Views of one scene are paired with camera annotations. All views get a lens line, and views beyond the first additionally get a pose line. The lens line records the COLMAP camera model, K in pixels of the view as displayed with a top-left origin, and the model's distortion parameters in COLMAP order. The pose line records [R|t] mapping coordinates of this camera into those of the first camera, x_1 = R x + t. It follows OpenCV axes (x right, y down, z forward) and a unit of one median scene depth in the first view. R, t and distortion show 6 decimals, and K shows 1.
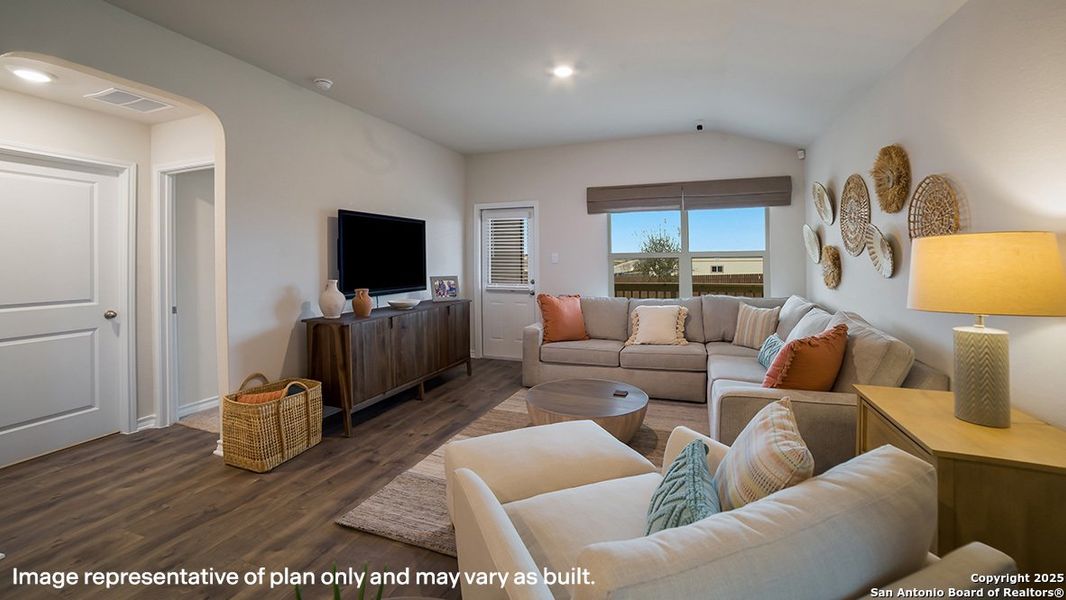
lens RADIAL K [[435.3, 0, 526.9], [0, 435.3, 252.0], [0, 0, 1]] dist [-0.051406, 0.000173]
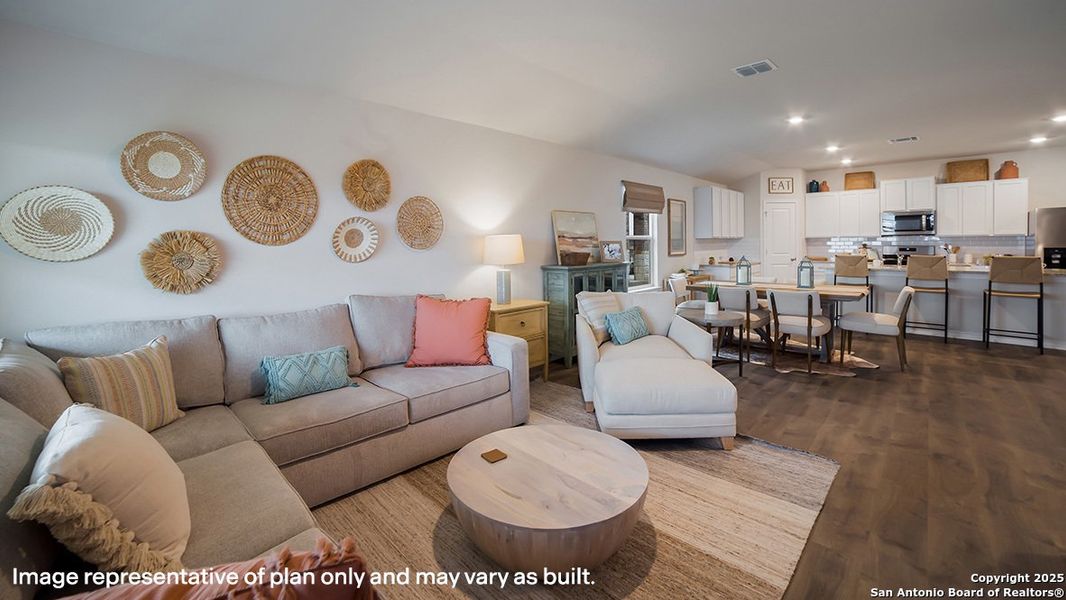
lens RADIAL K [[439.7, 0, 510.1], [0, 439.7, 275.9], [0, 0, 1]] dist [-0.056841, 0.023533]
pose [[-0.906196, -0.017497, 0.422495, -0.068970], [0.010836, 0.997855, 0.064567, 0.018667], [-0.422718, 0.063089, -0.904063, 1.444953]]
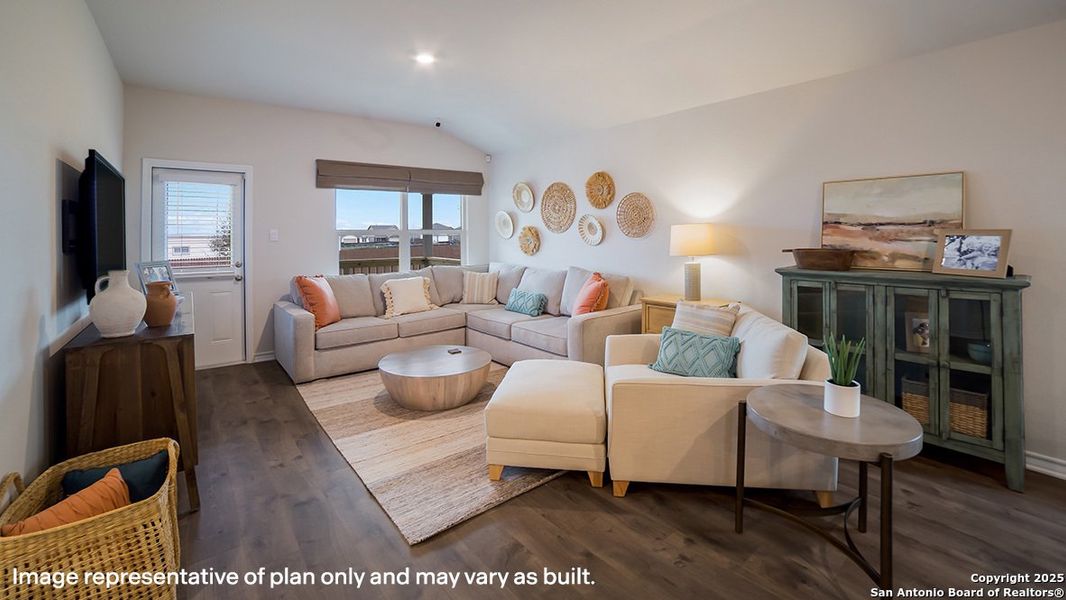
lens RADIAL K [[436.5, 0, 531.5], [0, 436.5, 233.0], [0, 0, 1]] dist [-0.079439, 0.023332]
pose [[0.497858, 0.003309, 0.867252, -0.636496], [-0.006097, 0.999981, -0.000316, 0.009874], [-0.867237, -0.005131, 0.497869, 0.227916]]
